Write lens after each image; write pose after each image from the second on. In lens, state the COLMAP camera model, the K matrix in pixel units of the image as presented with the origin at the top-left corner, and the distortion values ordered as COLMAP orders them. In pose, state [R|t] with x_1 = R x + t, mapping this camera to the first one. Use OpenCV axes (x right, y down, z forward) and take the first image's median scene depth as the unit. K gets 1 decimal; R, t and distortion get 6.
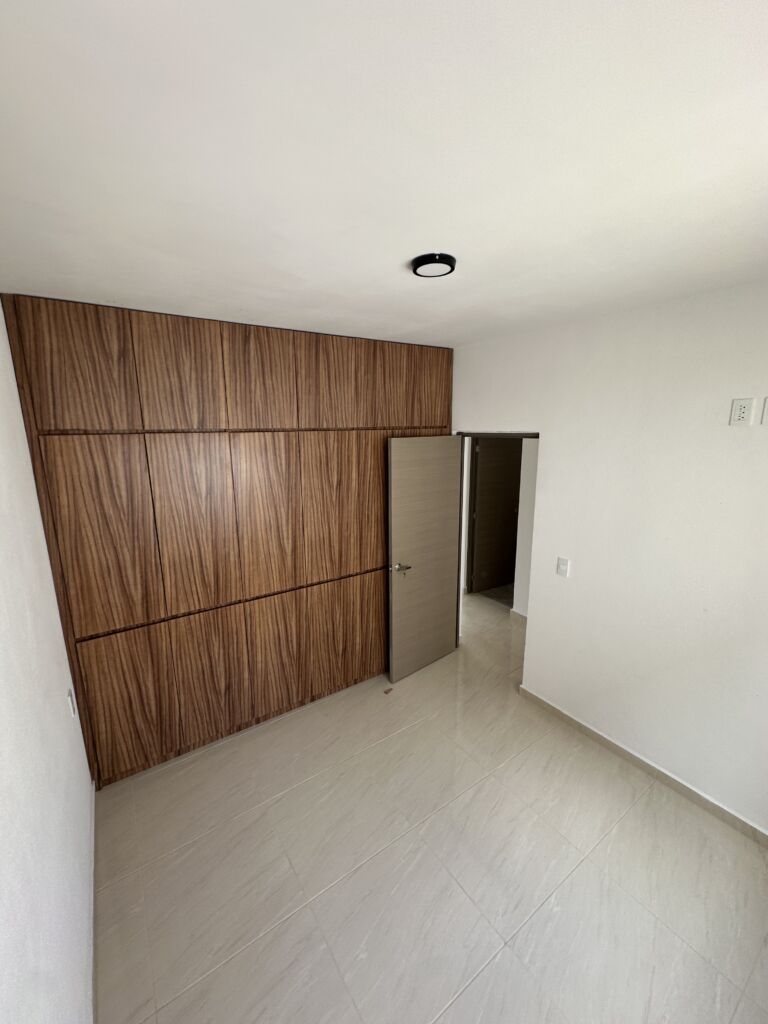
lens RADIAL K [[409.9, 0, 391.4], [0, 409.9, 509.1], [0, 0, 1]] dist [-0.001995, 0.000900]
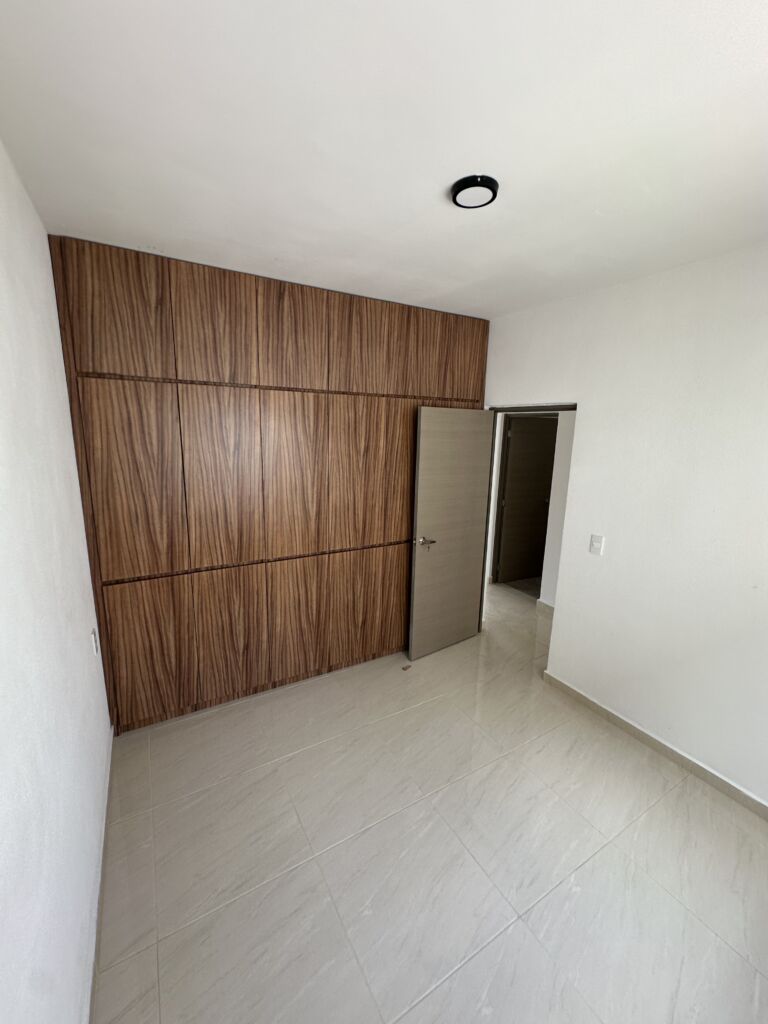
lens RADIAL K [[409.9, 0, 391.7], [0, 409.9, 514.6], [0, 0, 1]] dist [-0.001995, 0.000900]
pose [[0.996908, 0.045739, -0.063891, 0.003623], [-0.046152, 0.998922, -0.005001, 0.113660], [0.063594, 0.007934, 0.997944, 0.025791]]
